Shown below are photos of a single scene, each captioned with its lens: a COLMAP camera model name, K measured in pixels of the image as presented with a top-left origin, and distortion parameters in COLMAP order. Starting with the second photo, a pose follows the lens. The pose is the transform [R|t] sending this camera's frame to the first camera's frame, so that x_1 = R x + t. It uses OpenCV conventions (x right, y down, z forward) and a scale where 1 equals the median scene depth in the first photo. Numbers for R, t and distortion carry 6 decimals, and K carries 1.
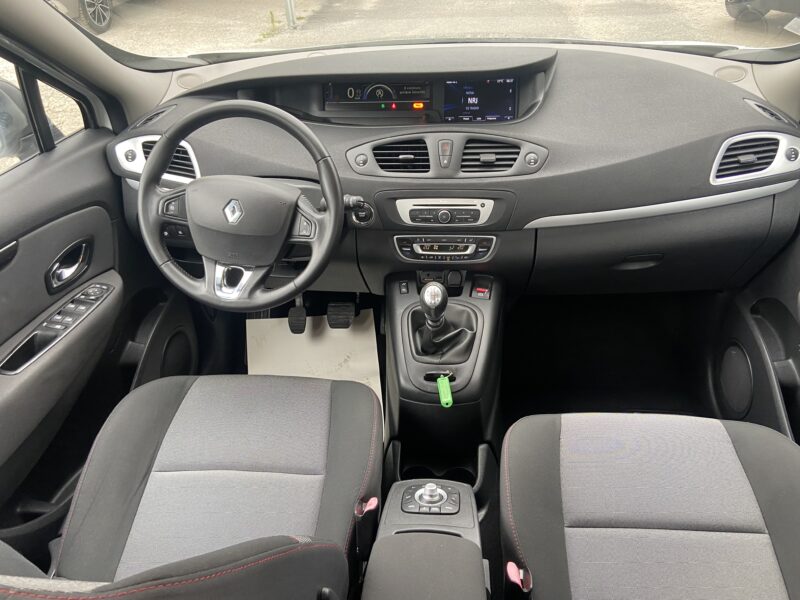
lens RADIAL K [[596.0, 0, 400.0], [0, 596.0, 300.0], [0, 0, 1]] dist [0.120188, -0.157172]
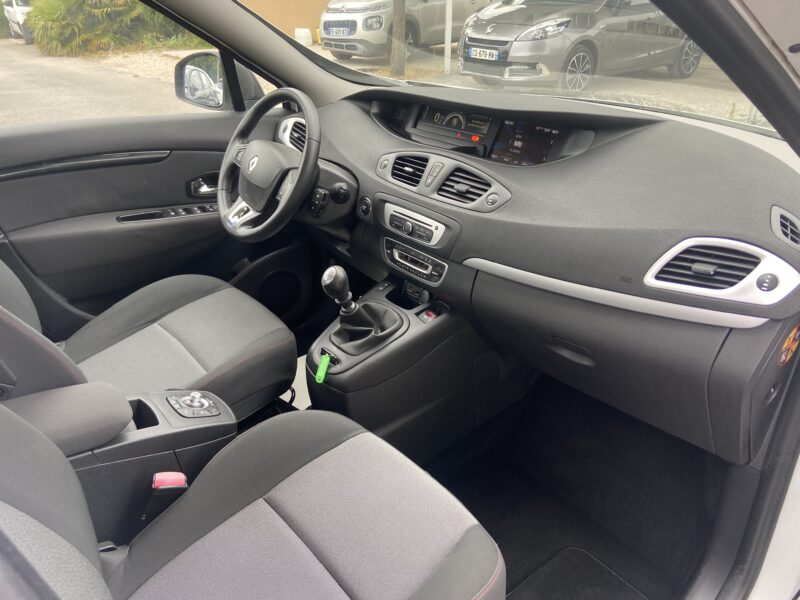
lens RADIAL K [[596.0, 0, 400.0], [0, 596.0, 300.0], [0, 0, 1]] dist [0.120188, -0.157172]
pose [[0.697615, 0.361501, -0.618587, 0.765695], [-0.429404, 0.902092, 0.042918, -0.063298], [0.573537, 0.235683, 0.784543, 0.186542]]
